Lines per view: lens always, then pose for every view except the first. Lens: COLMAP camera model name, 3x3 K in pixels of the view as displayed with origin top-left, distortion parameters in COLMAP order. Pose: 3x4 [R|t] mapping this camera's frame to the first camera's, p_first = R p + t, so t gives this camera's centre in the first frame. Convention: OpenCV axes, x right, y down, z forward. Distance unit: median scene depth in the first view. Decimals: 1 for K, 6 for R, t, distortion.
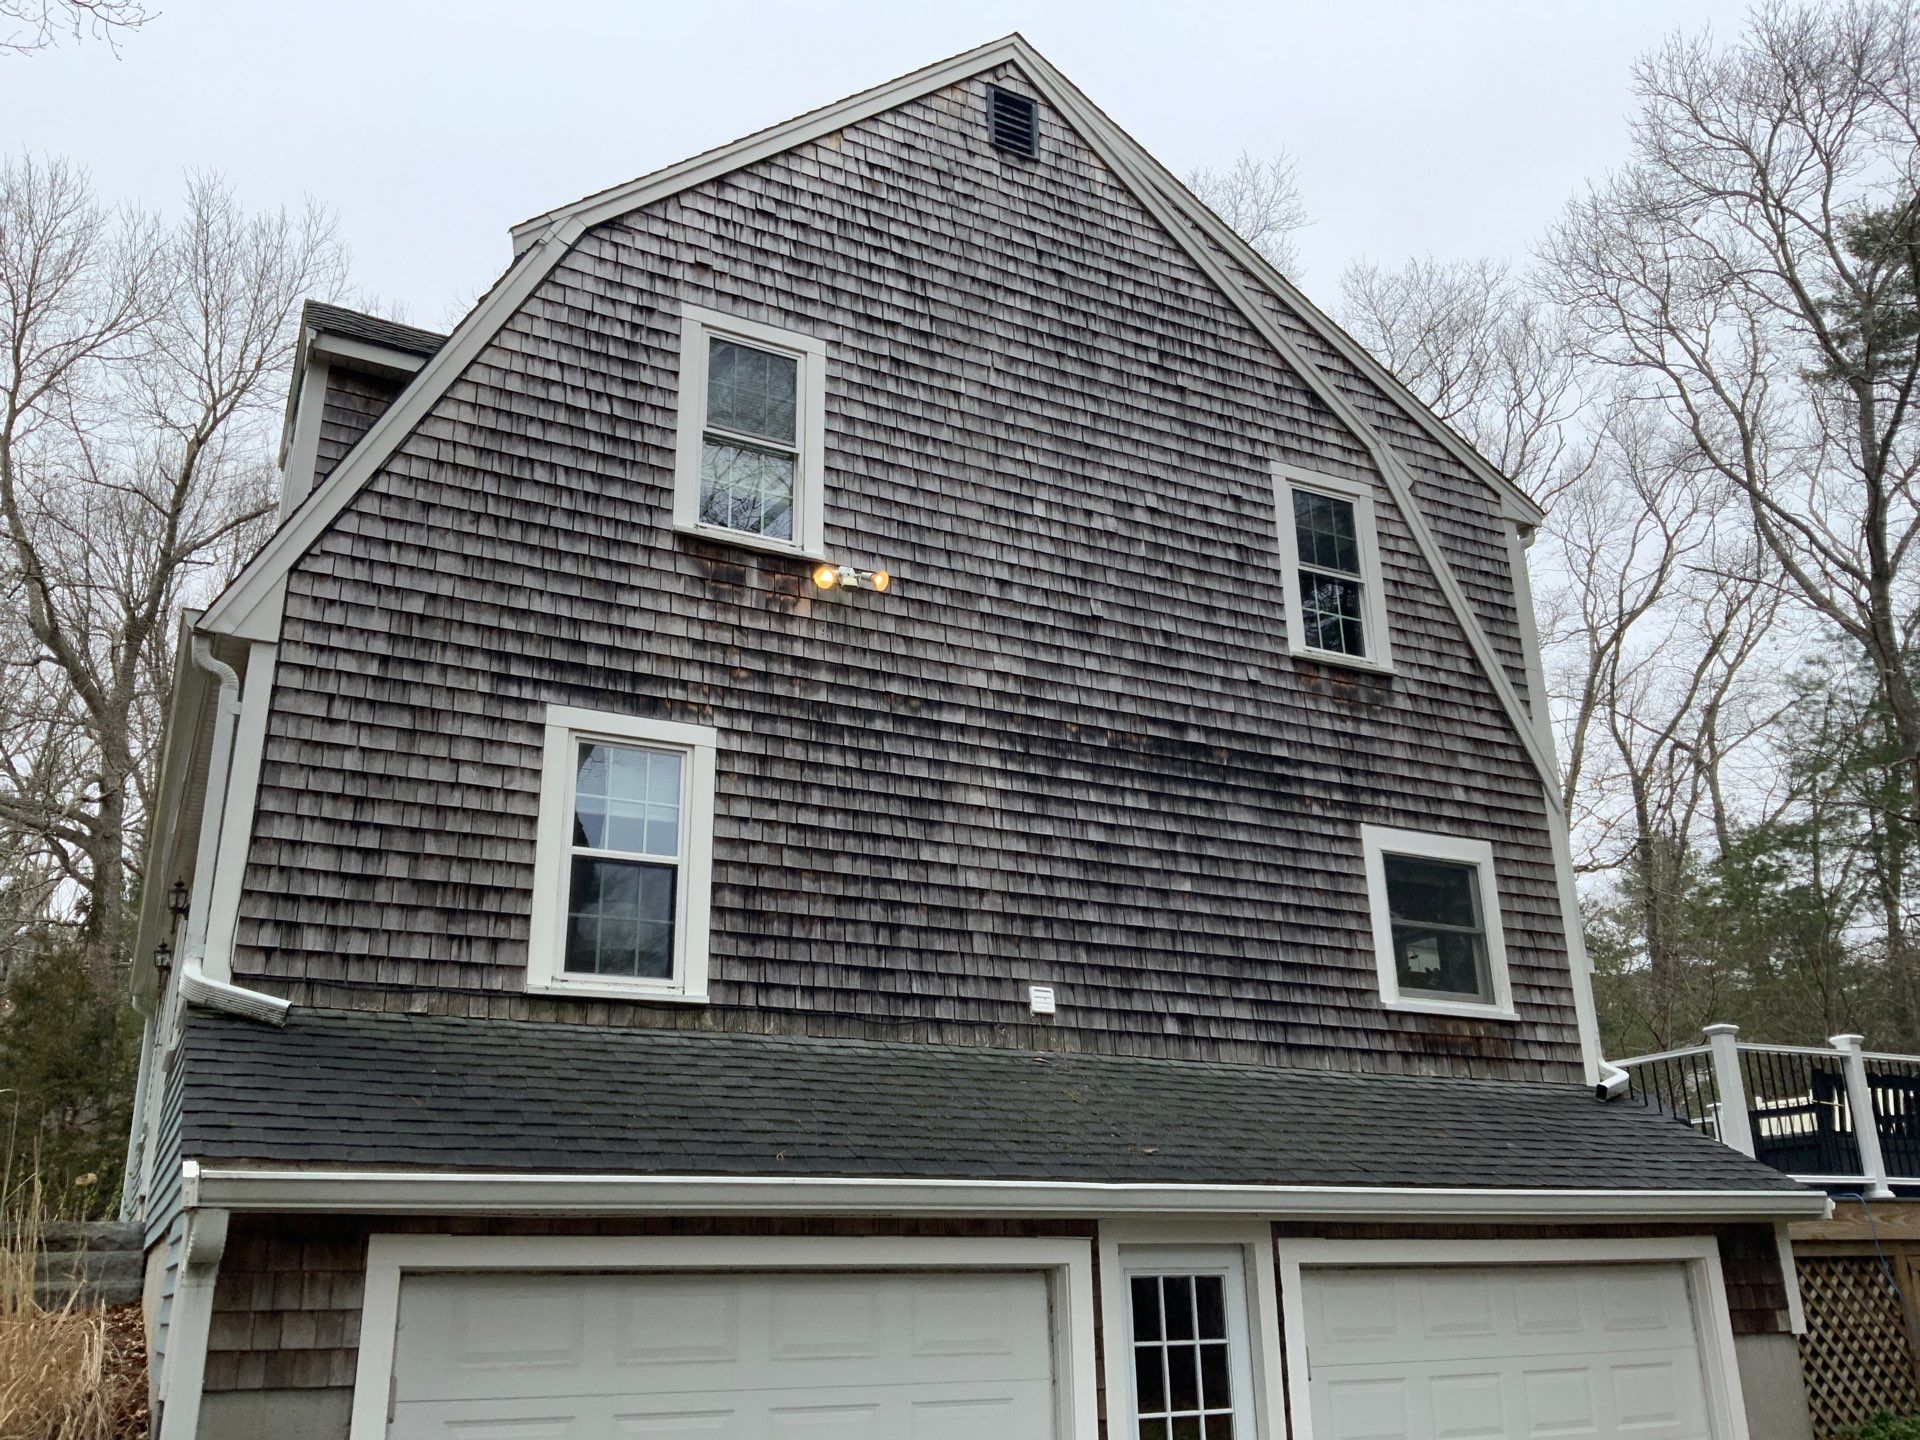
lens RADIAL K [[1568.8, 0, 949.8], [0, 1568.8, 737.2], [0, 0, 1]] dist [0.073185, -0.126383]
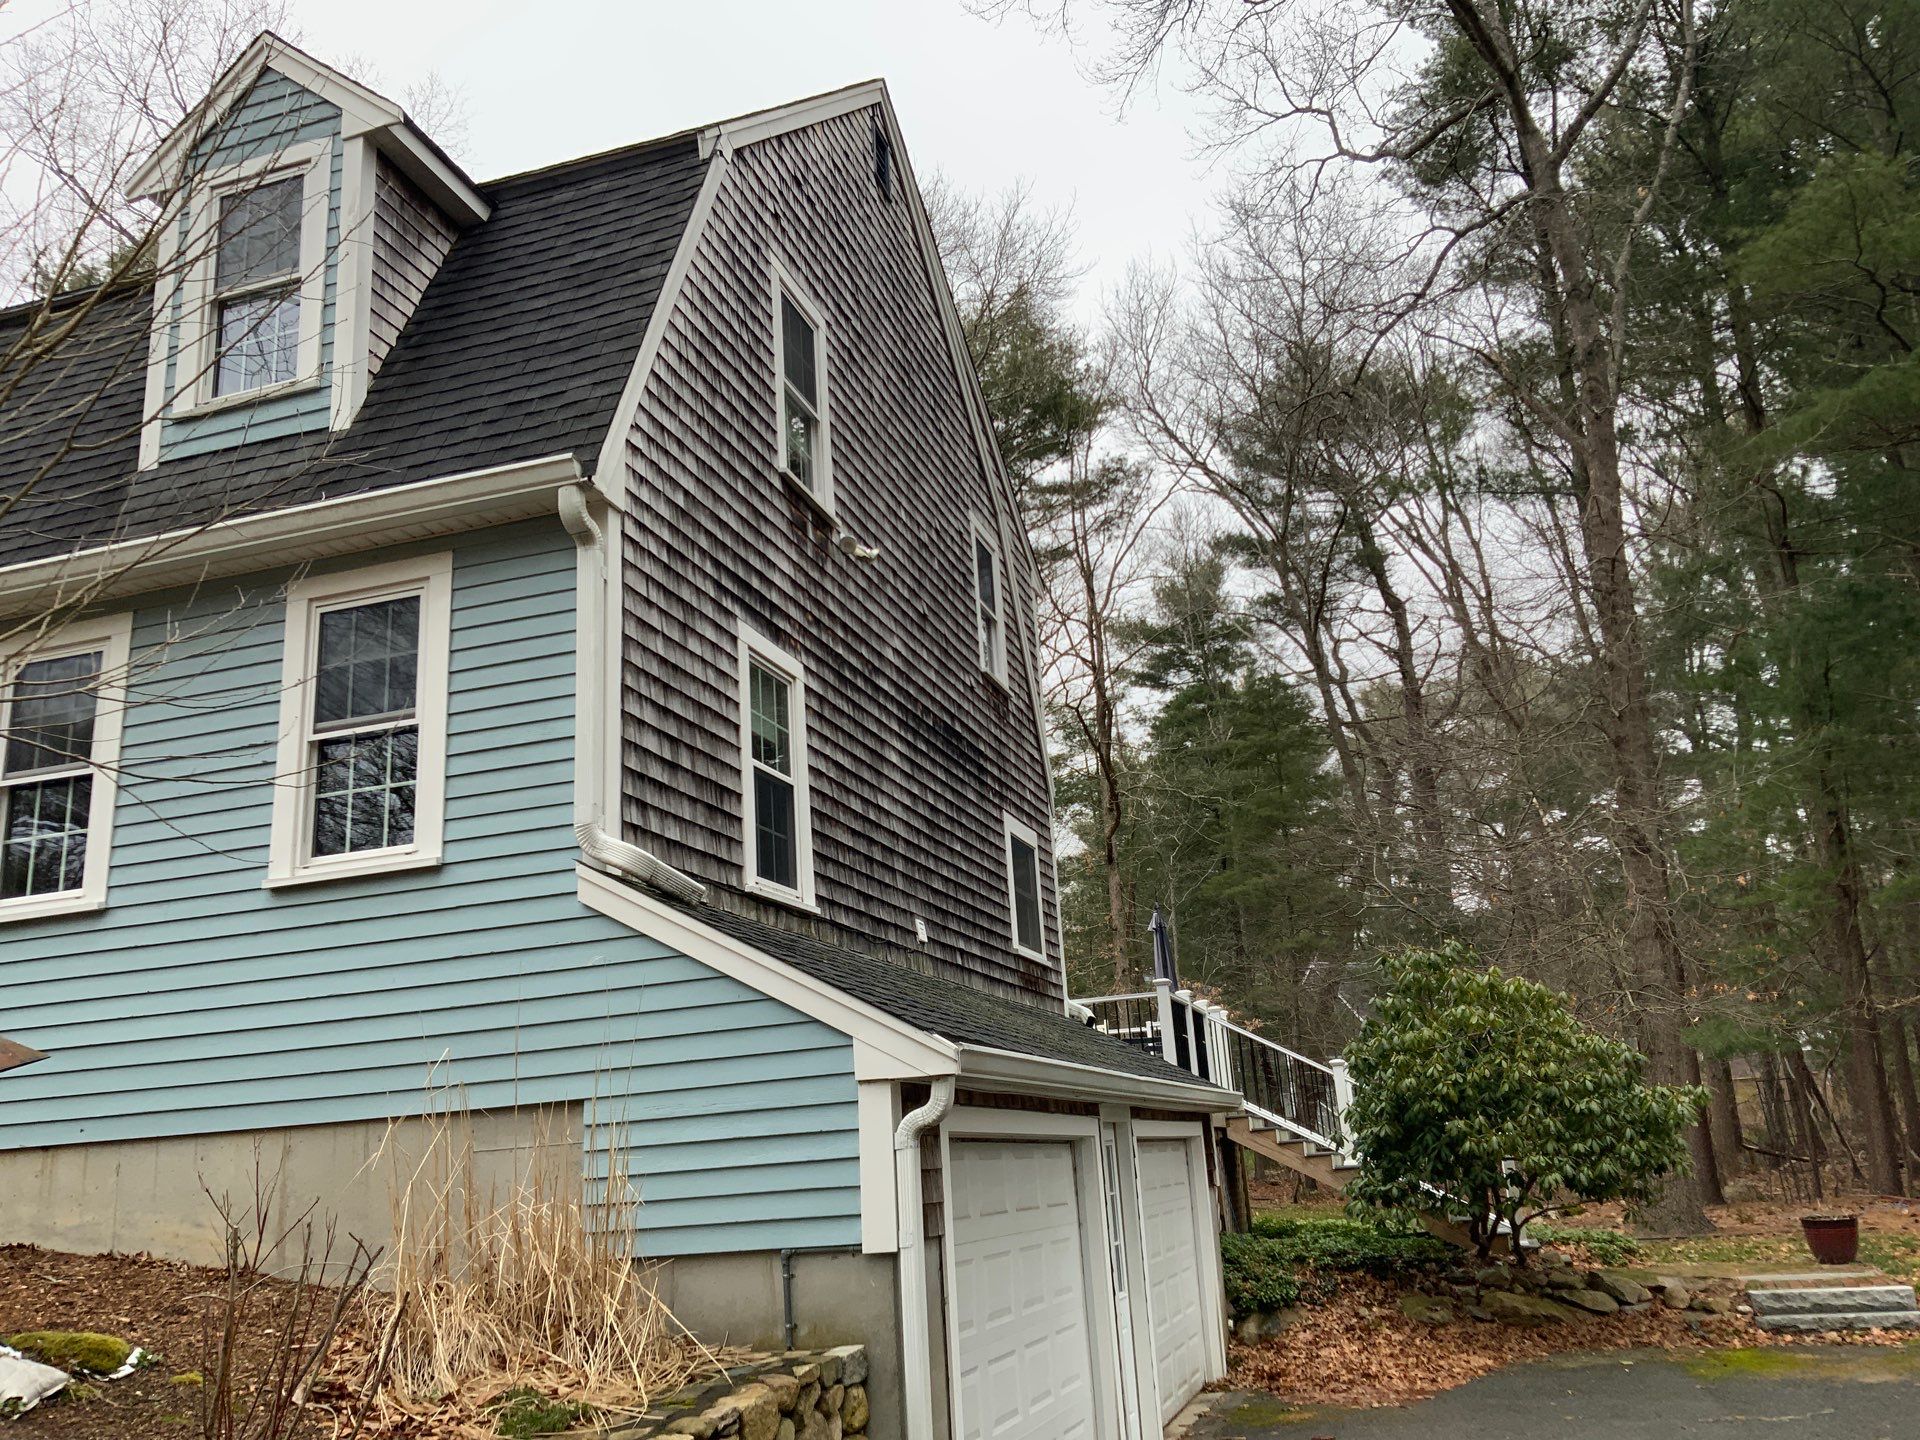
lens RADIAL K [[1568.8, 0, 912.8], [0, 1568.8, 736.9], [0, 0, 1]] dist [0.073185, -0.126383]
pose [[0.710369, 0.164595, 0.684313, -0.670972], [-0.194849, 0.980261, -0.033510, 0.052442], [-0.676321, -0.109534, 0.728418, 0.116457]]
